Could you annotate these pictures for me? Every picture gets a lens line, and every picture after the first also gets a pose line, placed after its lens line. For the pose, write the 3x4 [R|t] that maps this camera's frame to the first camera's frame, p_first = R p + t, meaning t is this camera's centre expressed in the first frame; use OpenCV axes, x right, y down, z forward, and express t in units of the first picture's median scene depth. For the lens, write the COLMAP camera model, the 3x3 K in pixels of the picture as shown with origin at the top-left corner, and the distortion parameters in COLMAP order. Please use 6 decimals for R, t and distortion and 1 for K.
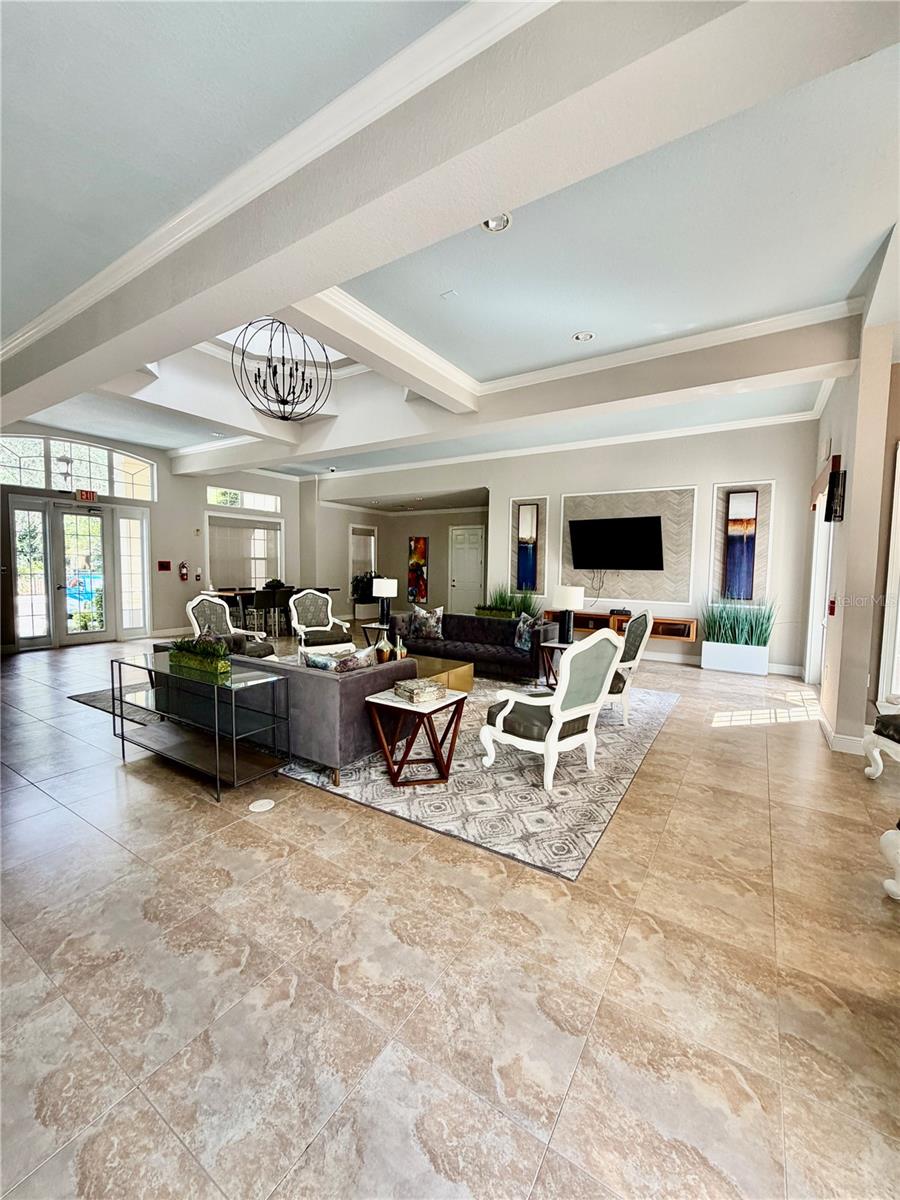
lens RADIAL K [[480.2, 0, 450.7], [0, 480.2, 600.6], [0, 0, 1]] dist [0.000180, 0.000255]
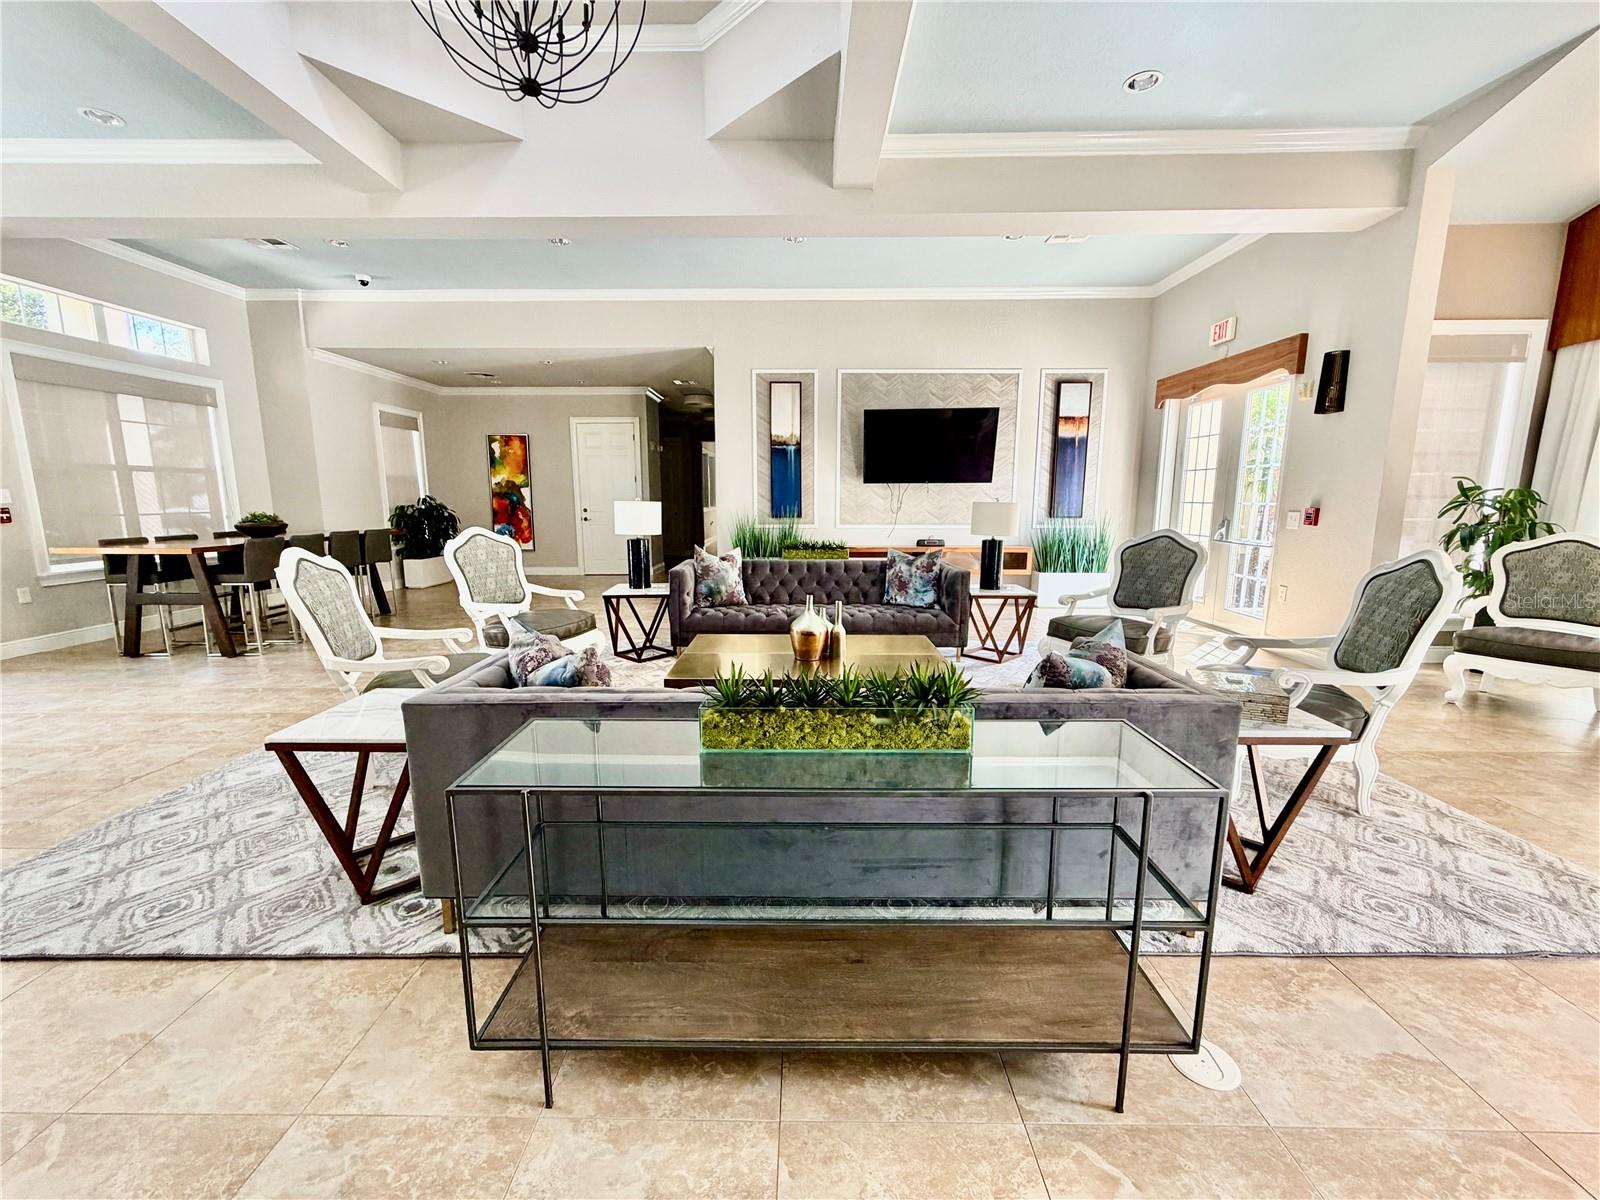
lens RADIAL K [[640.2, 0, 798.9], [0, 640.2, 600.0], [0, 0, 1]] dist [0.000180, 0.000255]
pose [[0.848284, -0.099761, 0.520060, -0.297616], [0.050721, 0.992886, 0.107730, -0.003443], [-0.527107, -0.065008, 0.847309, 0.253848]]
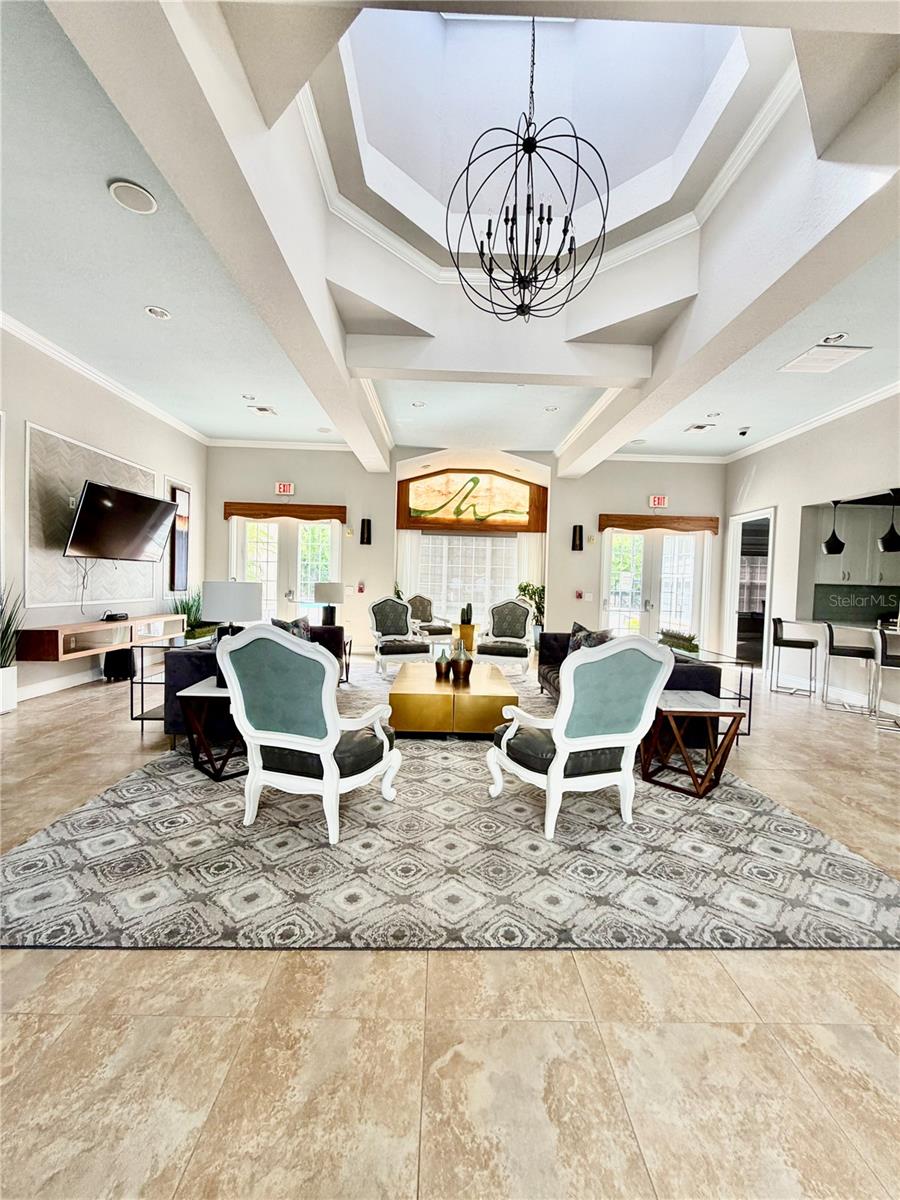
lens RADIAL K [[480.2, 0, 452.1], [0, 480.2, 597.4], [0, 0, 1]] dist [0.000180, 0.000255]
pose [[-0.554523, -0.055350, 0.830325, -0.504490], [0.022205, 0.996446, 0.081253, -0.050672], [-0.831872, 0.063494, -0.551324, 0.889112]]
